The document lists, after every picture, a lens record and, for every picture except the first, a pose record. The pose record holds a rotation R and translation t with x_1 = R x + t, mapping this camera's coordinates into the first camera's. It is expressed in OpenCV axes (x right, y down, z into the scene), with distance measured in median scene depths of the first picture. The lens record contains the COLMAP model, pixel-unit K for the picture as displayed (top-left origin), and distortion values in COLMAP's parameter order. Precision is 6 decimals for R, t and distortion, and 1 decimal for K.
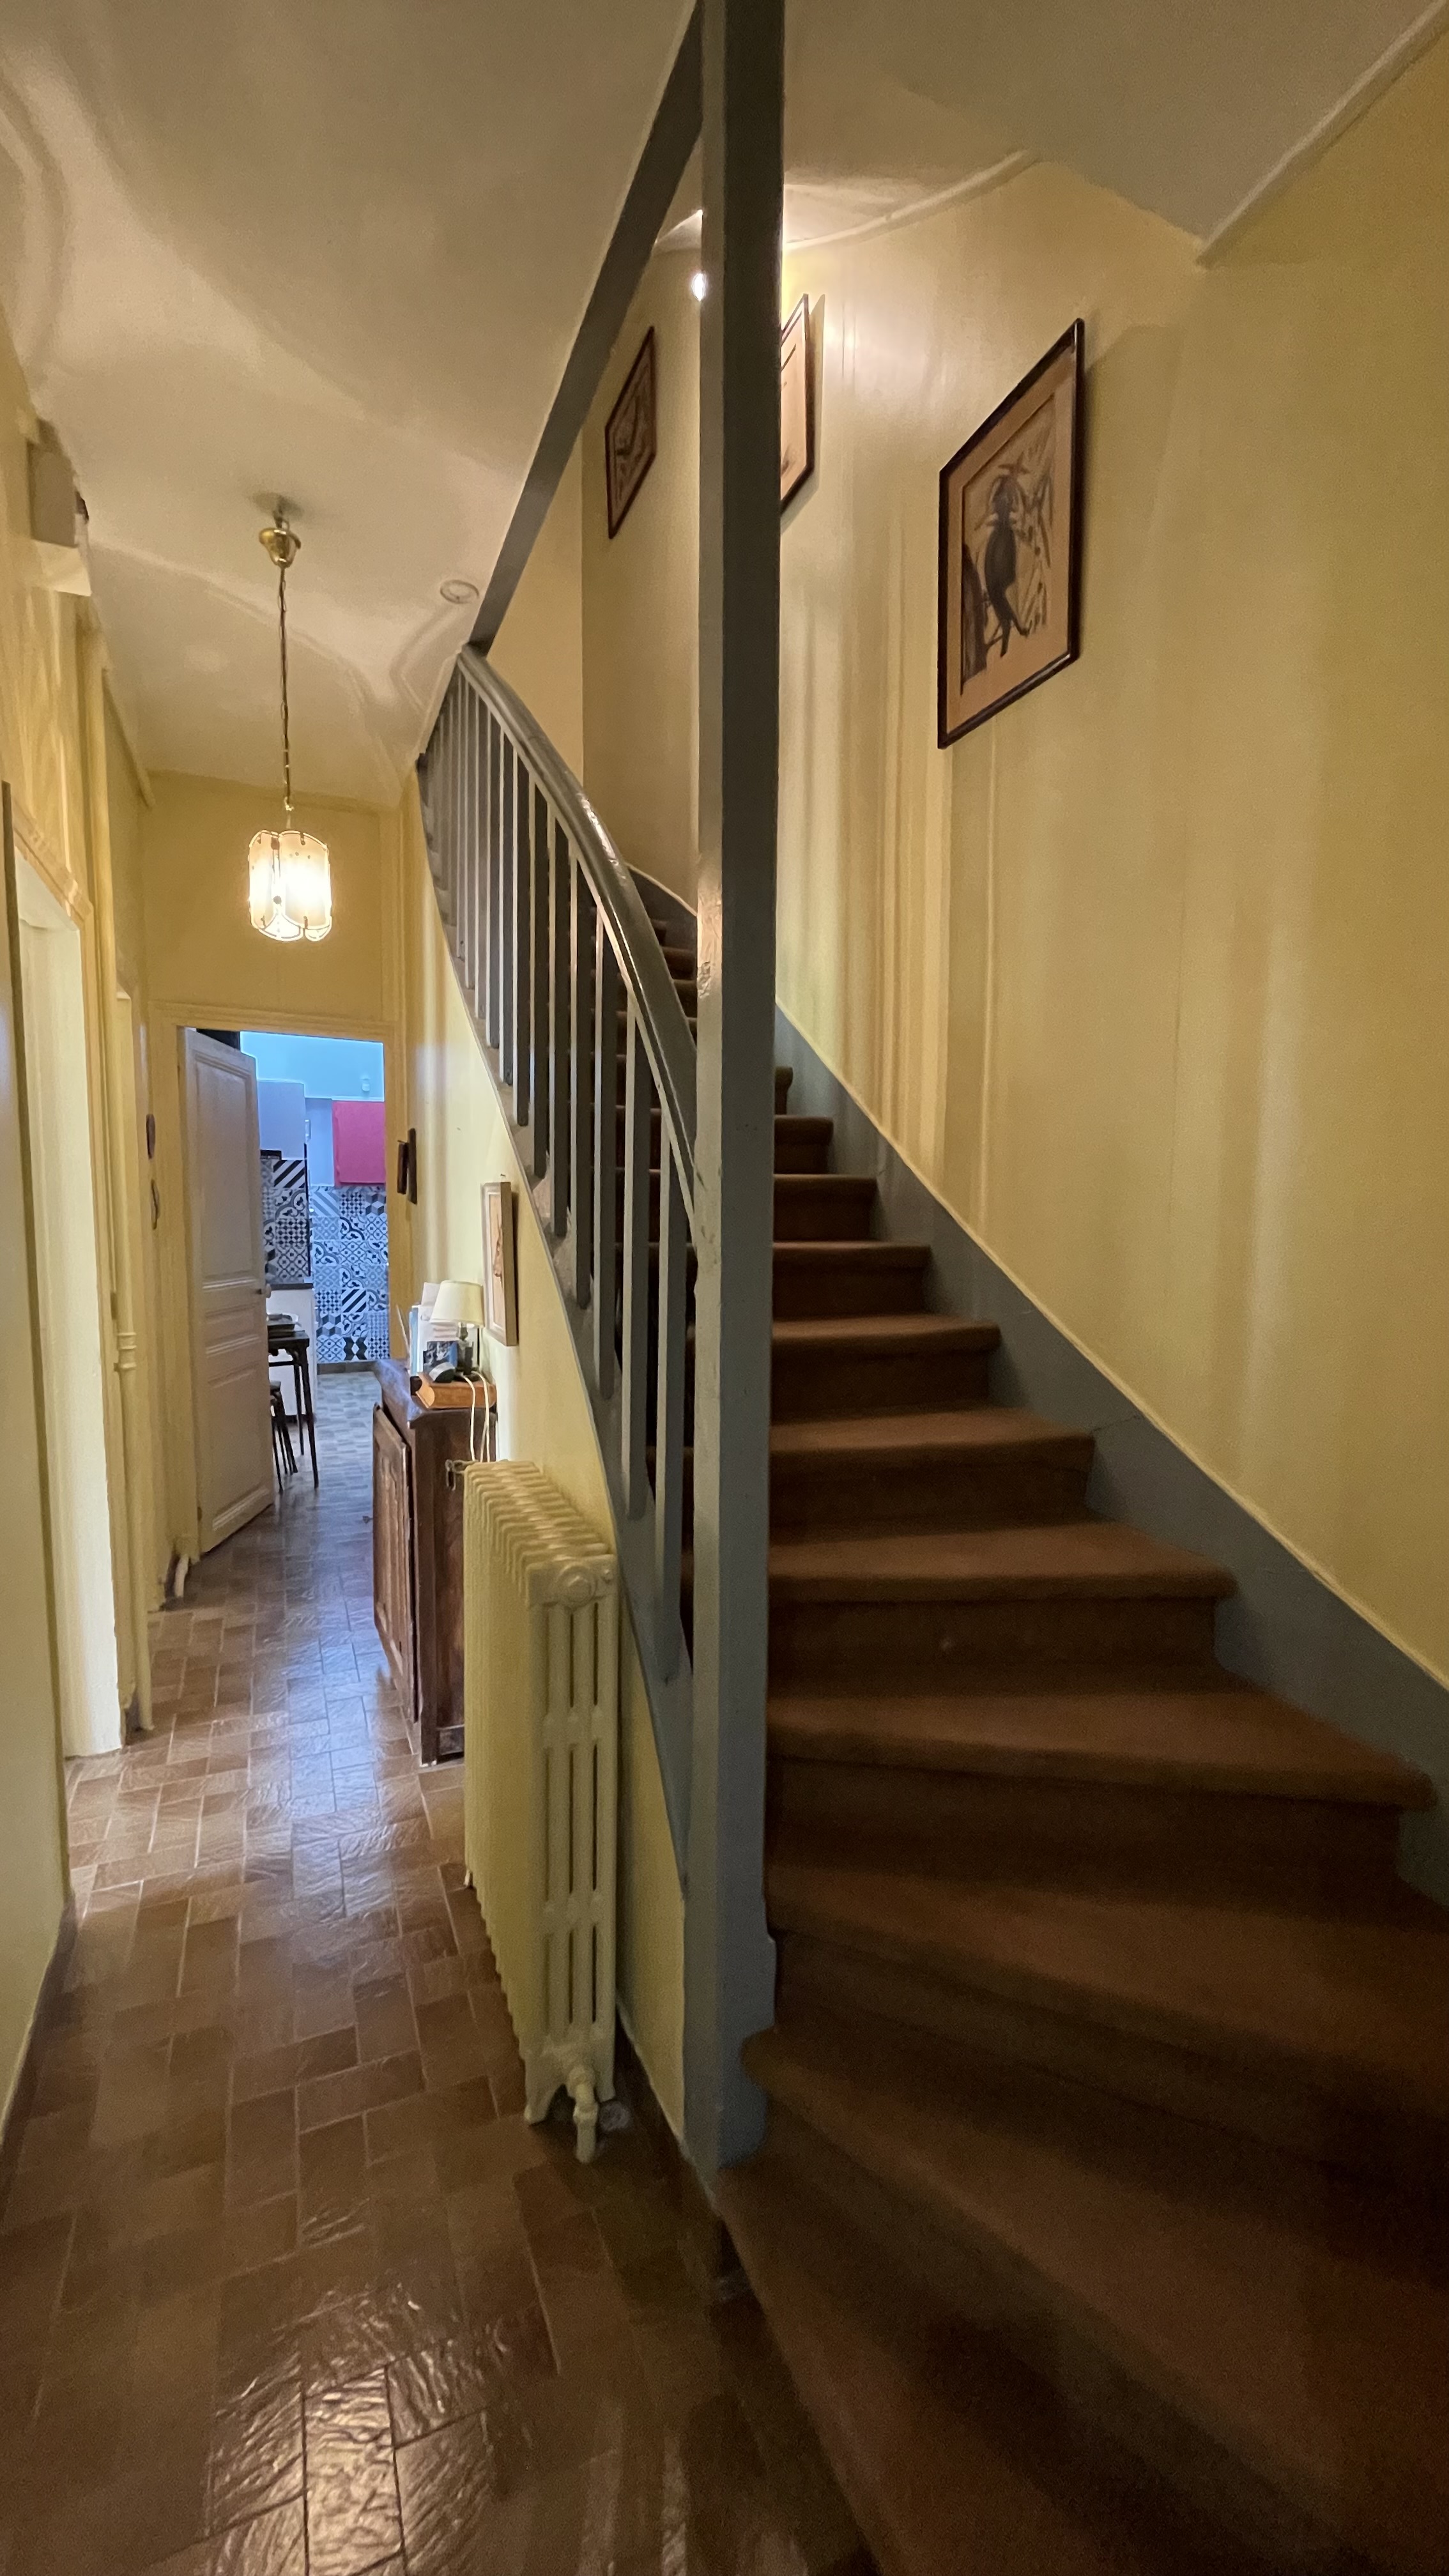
lens RADIAL K [[1046.2, 0, 723.9], [0, 1046.2, 1289.4], [0, 0, 1]] dist [-0.002881, -0.000192]
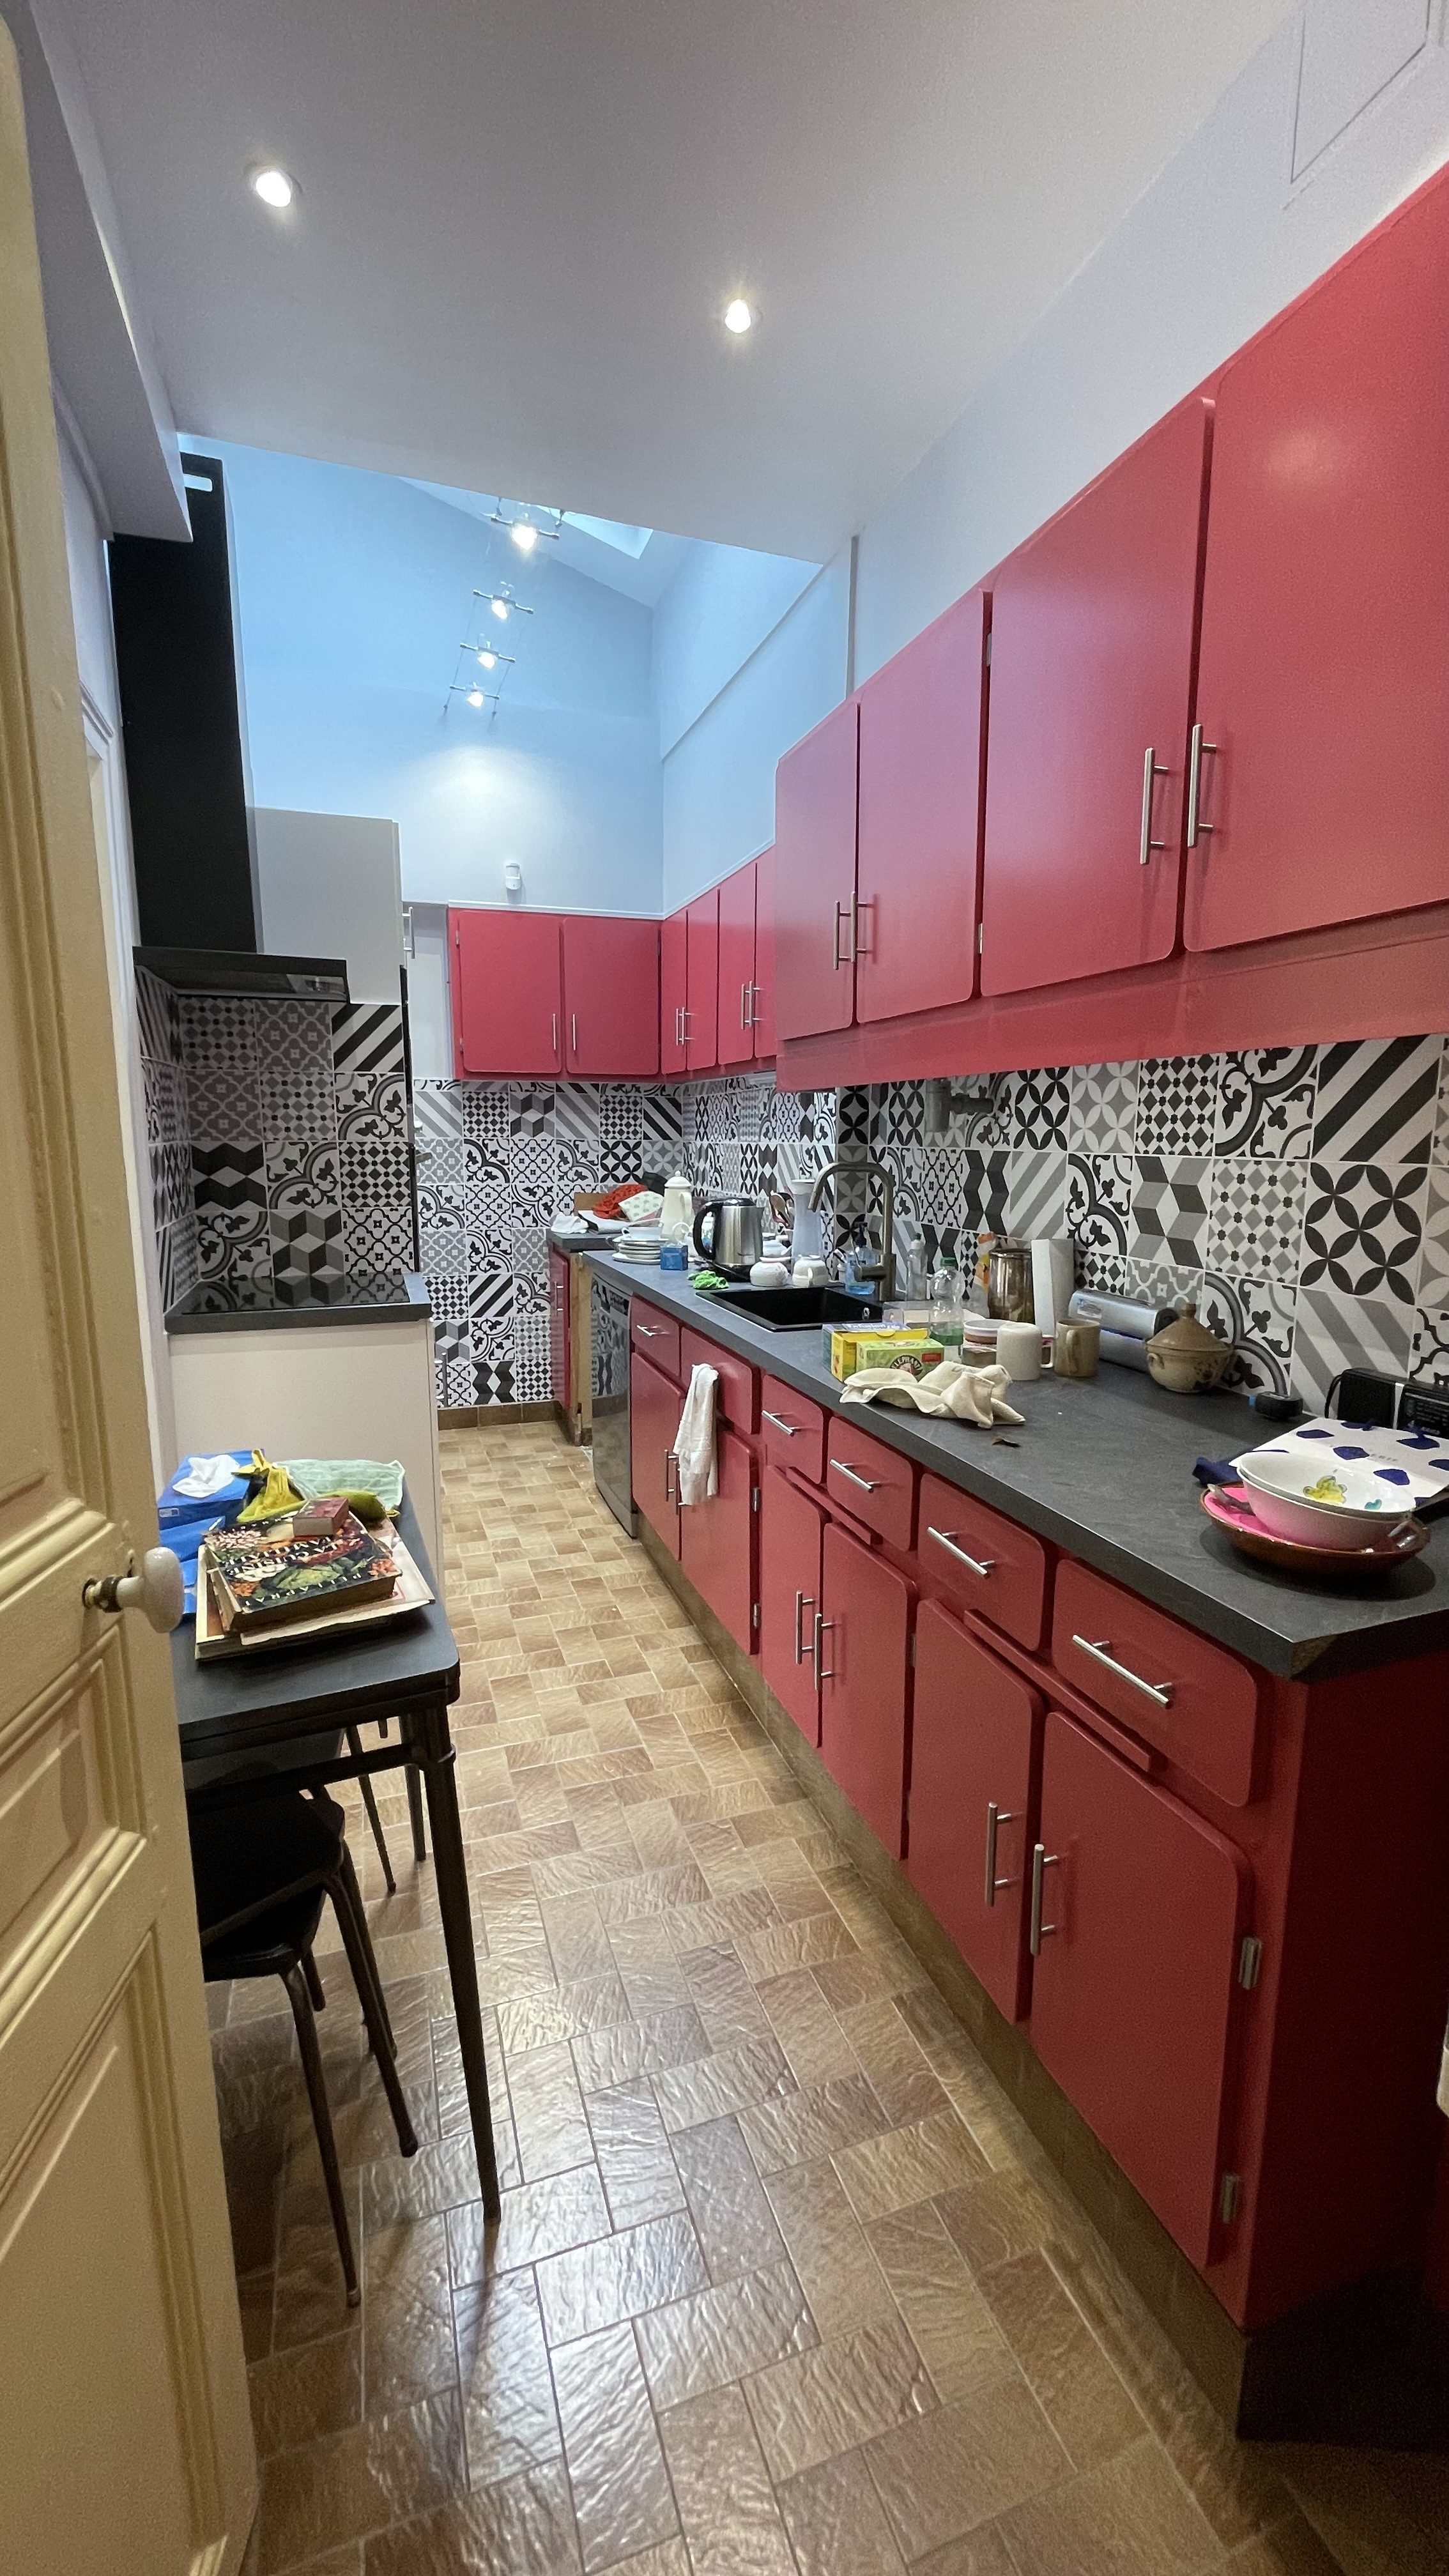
lens RADIAL K [[1046.2, 0, 728.7], [0, 1046.2, 1294.6], [0, 0, 1]] dist [-0.002881, -0.000192]
pose [[0.997586, 0.010588, -0.068630, -0.196880], [-0.005332, 0.997069, 0.076323, -0.031982], [0.069237, -0.075773, 0.994718, 0.477542]]
